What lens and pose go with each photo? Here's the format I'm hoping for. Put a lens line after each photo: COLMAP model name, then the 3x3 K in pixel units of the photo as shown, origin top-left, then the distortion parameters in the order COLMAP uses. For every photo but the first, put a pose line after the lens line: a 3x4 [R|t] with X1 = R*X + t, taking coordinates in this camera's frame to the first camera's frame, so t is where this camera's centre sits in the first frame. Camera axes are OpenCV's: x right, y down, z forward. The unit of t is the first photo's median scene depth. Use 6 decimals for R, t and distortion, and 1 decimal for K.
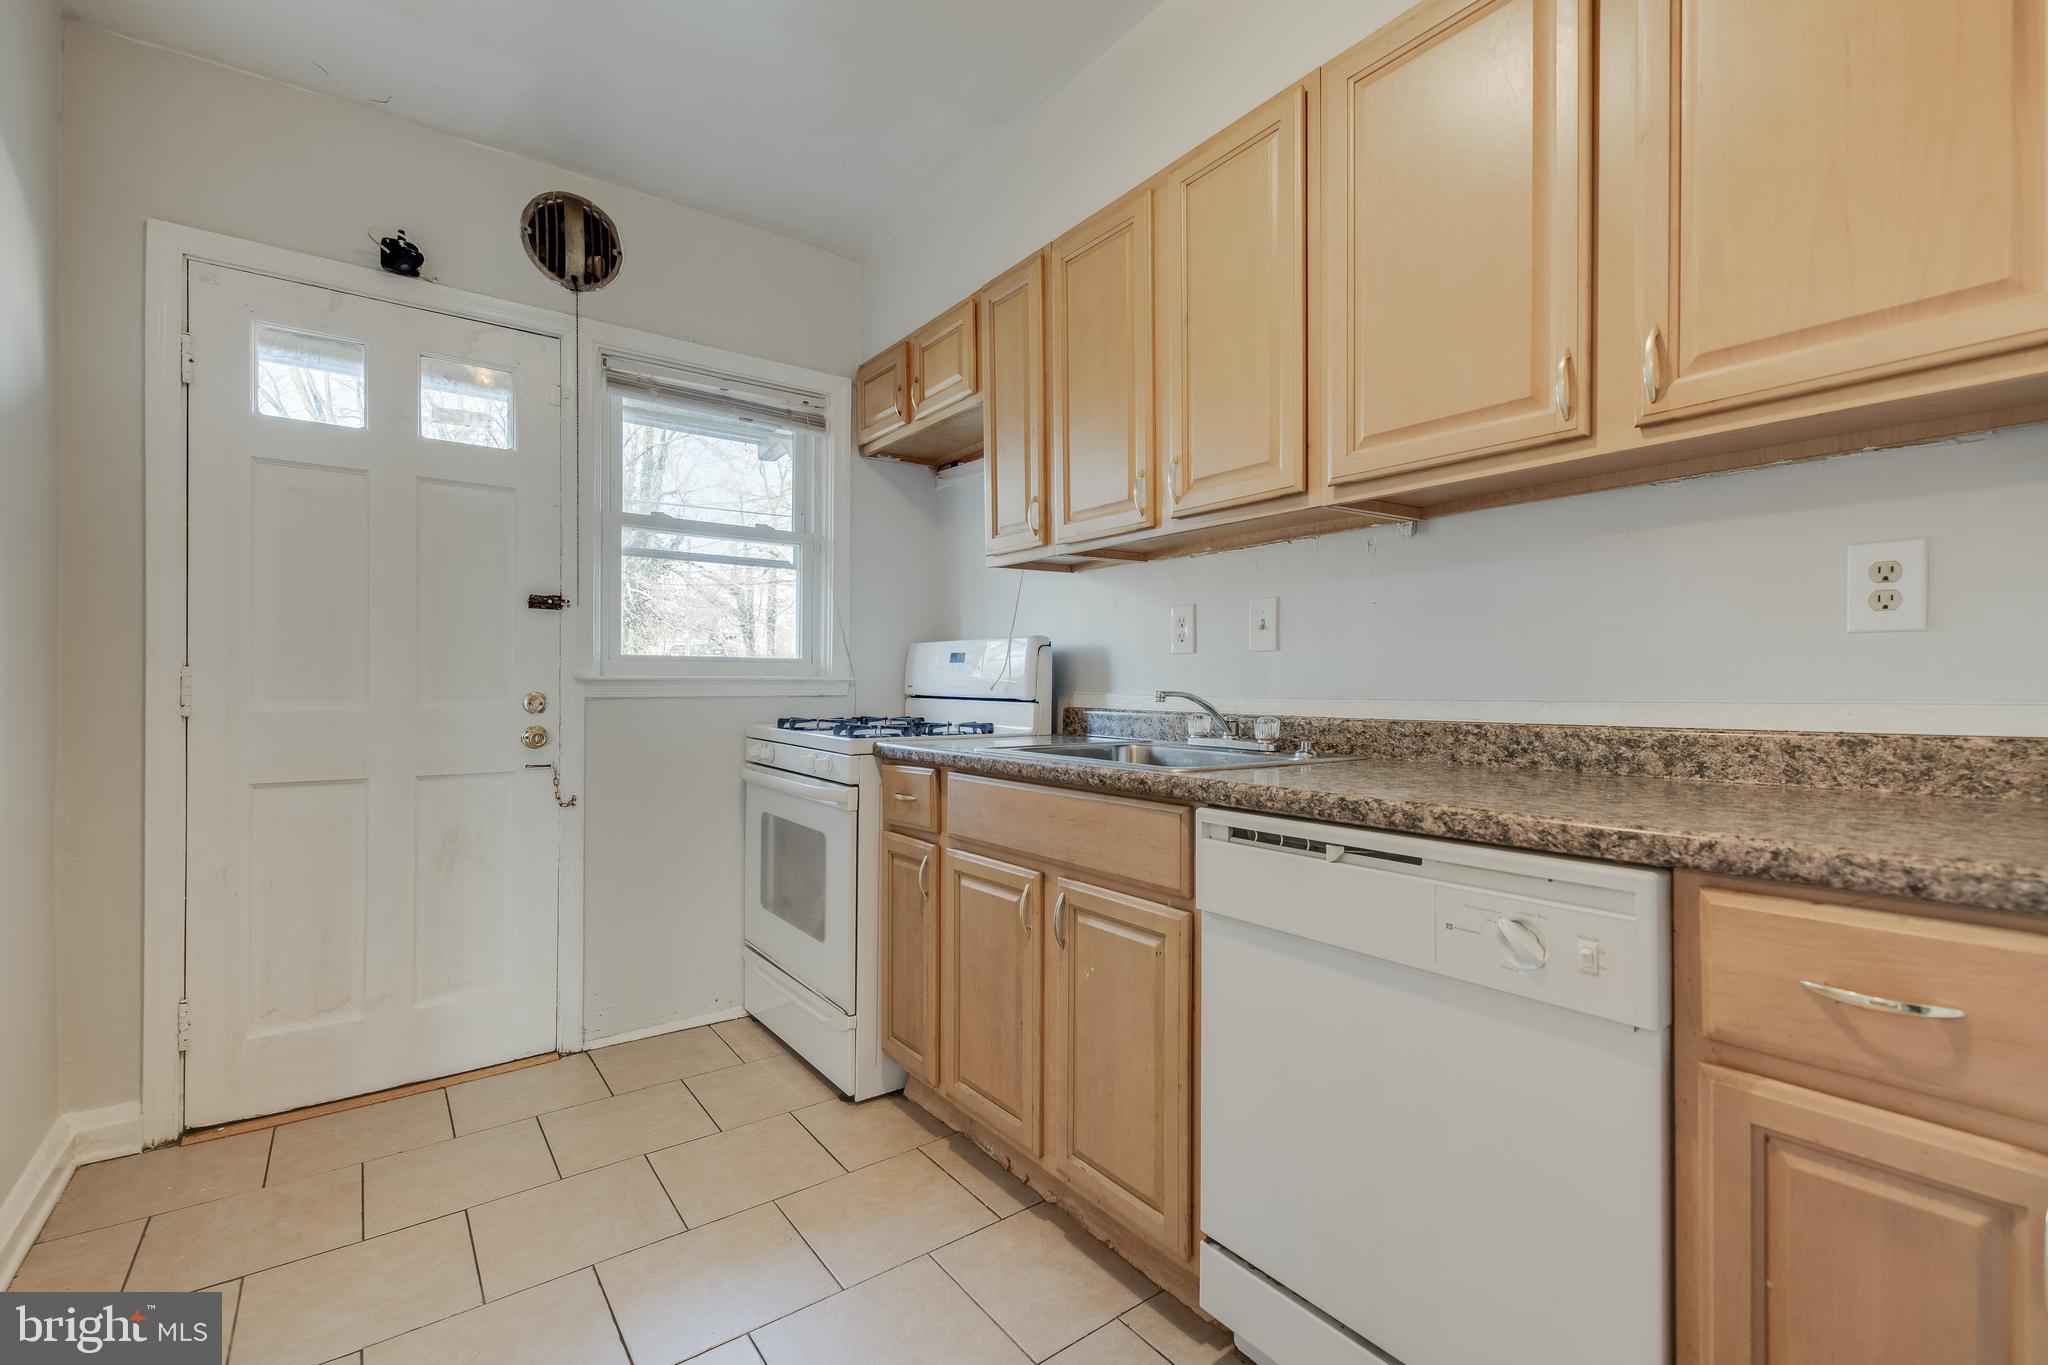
lens RADIAL K [[889.5, 0, 1023.1], [0, 889.5, 686.2], [0, 0, 1]] dist [0.018826, -0.008006]
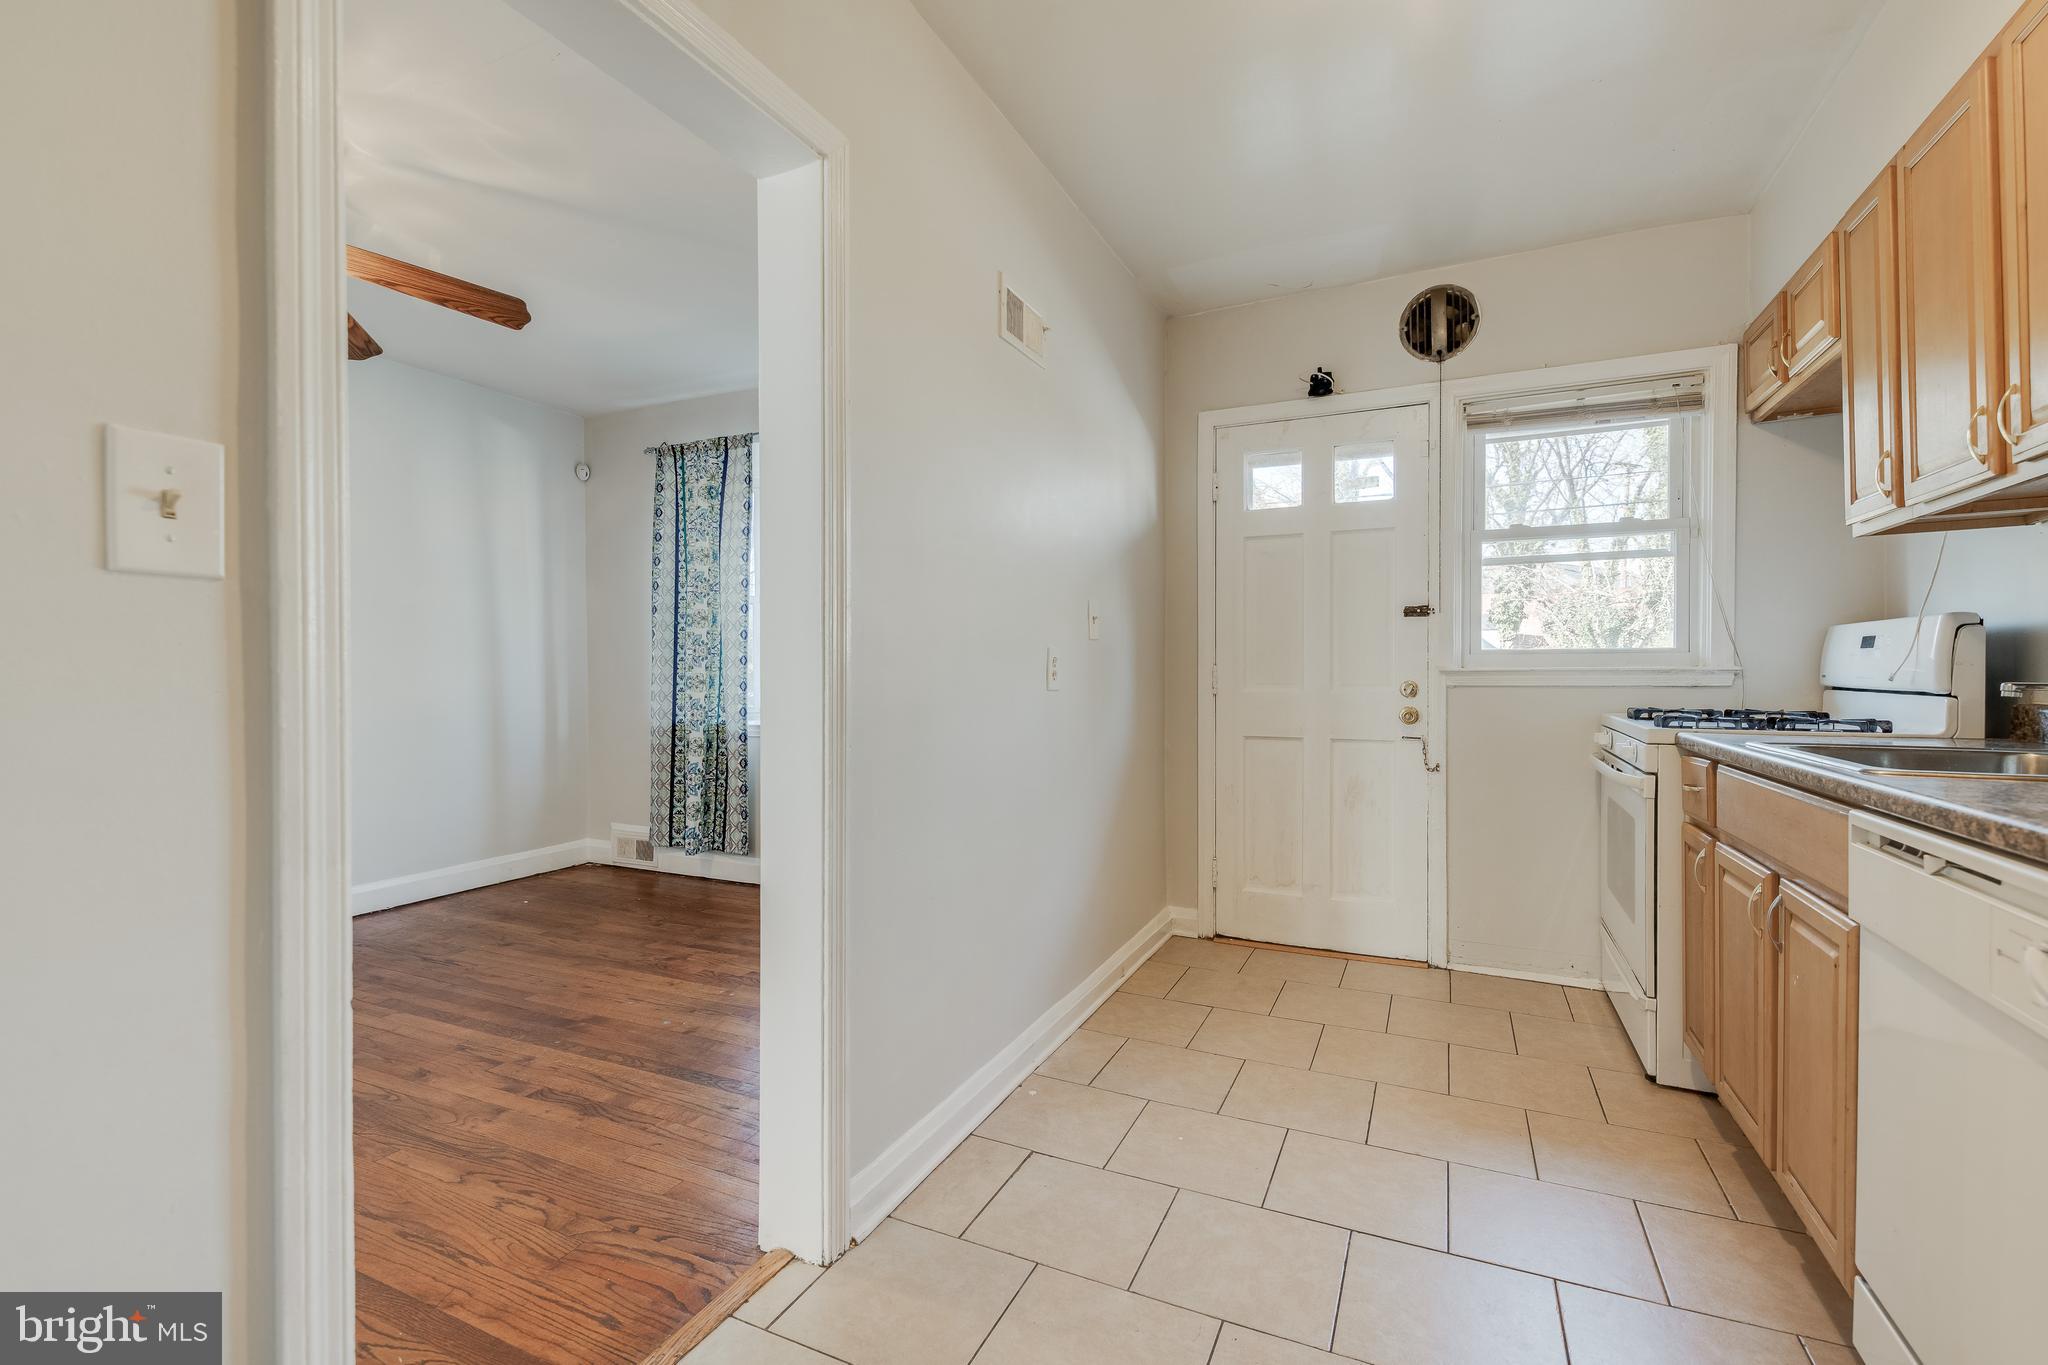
lens RADIAL K [[891.0, 0, 1023.6], [0, 891.0, 672.8], [0, 0, 1]] dist [0.016805, -0.009817]
pose [[0.471417, -0.003233, -0.881905, 0.392913], [0.001462, 0.999995, -0.002884, -0.002372], [0.881909, 0.000070, 0.471419, -0.127664]]
